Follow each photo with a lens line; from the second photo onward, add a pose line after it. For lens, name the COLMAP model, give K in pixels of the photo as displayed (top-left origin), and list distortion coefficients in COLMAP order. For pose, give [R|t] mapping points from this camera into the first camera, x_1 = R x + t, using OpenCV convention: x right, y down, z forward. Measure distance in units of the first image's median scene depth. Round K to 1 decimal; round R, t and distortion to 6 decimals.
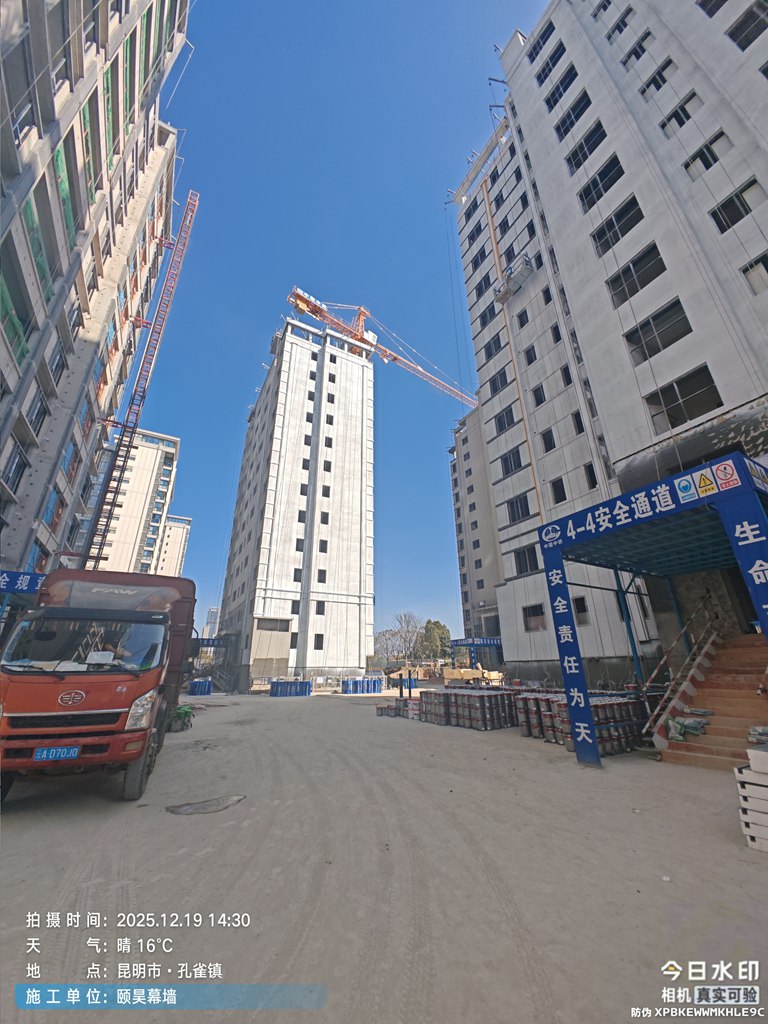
lens RADIAL K [[384.2, 0, 381.5], [0, 384.2, 513.3], [0, 0, 1]] dist [-0.001447, -0.000309]
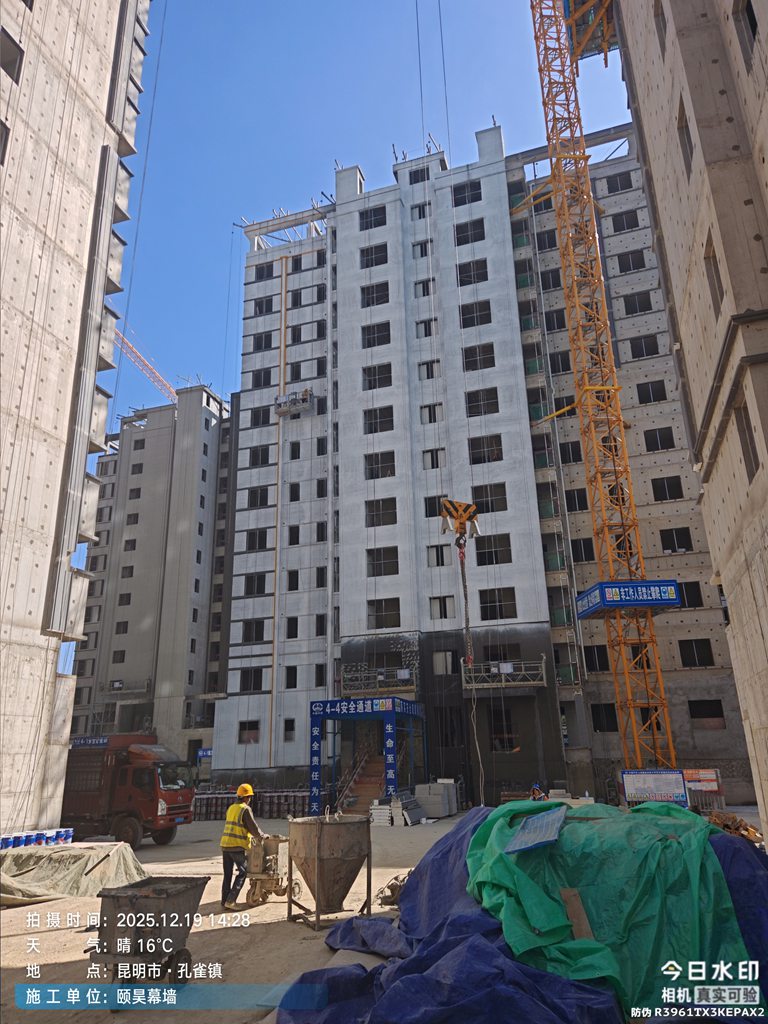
lens RADIAL K [[704.4, 0, 389.9], [0, 704.4, 510.8], [0, 0, 1]] dist [0.068903, -0.002657]
pose [[0.724585, 0.212588, 0.655578, -0.861413], [-0.240200, 0.969491, -0.048899, -0.382685], [-0.645973, -0.122038, 0.753542, -0.841296]]
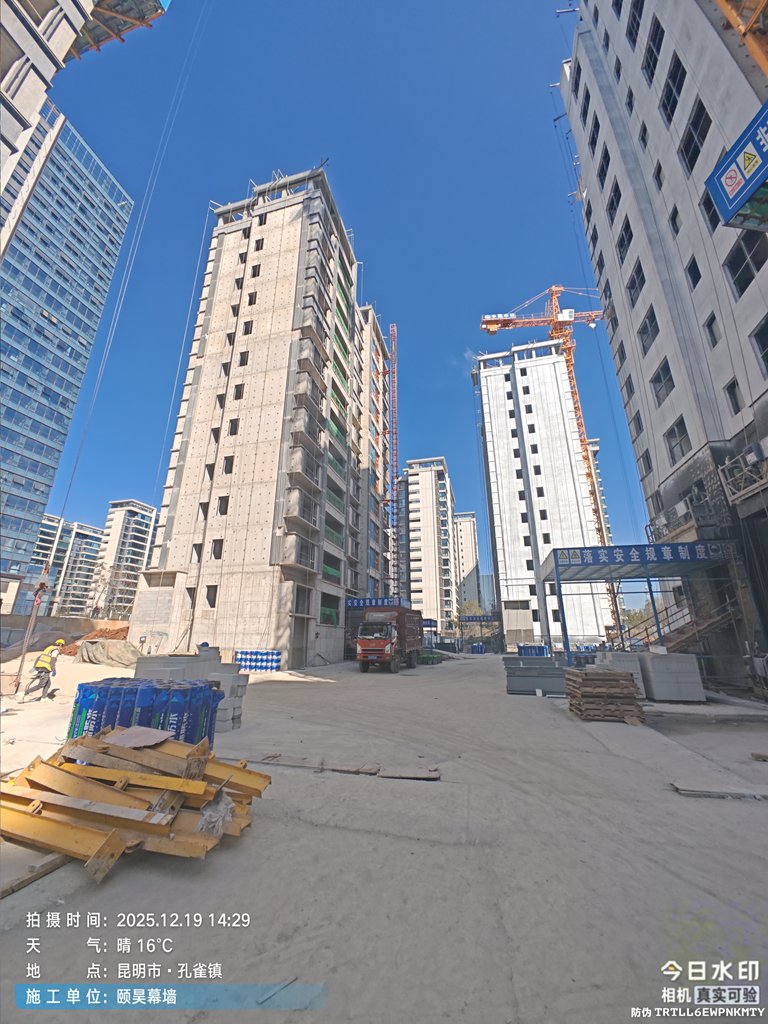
lens RADIAL K [[384.2, 0, 381.5], [0, 384.2, 513.3], [0, 0, 1]] dist [-0.001447, -0.000309]
pose [[0.718326, -0.208530, -0.663719, 0.572267], [0.258608, 0.965696, -0.023520, -0.189296], [0.645856, -0.154748, 0.747612, -0.447690]]
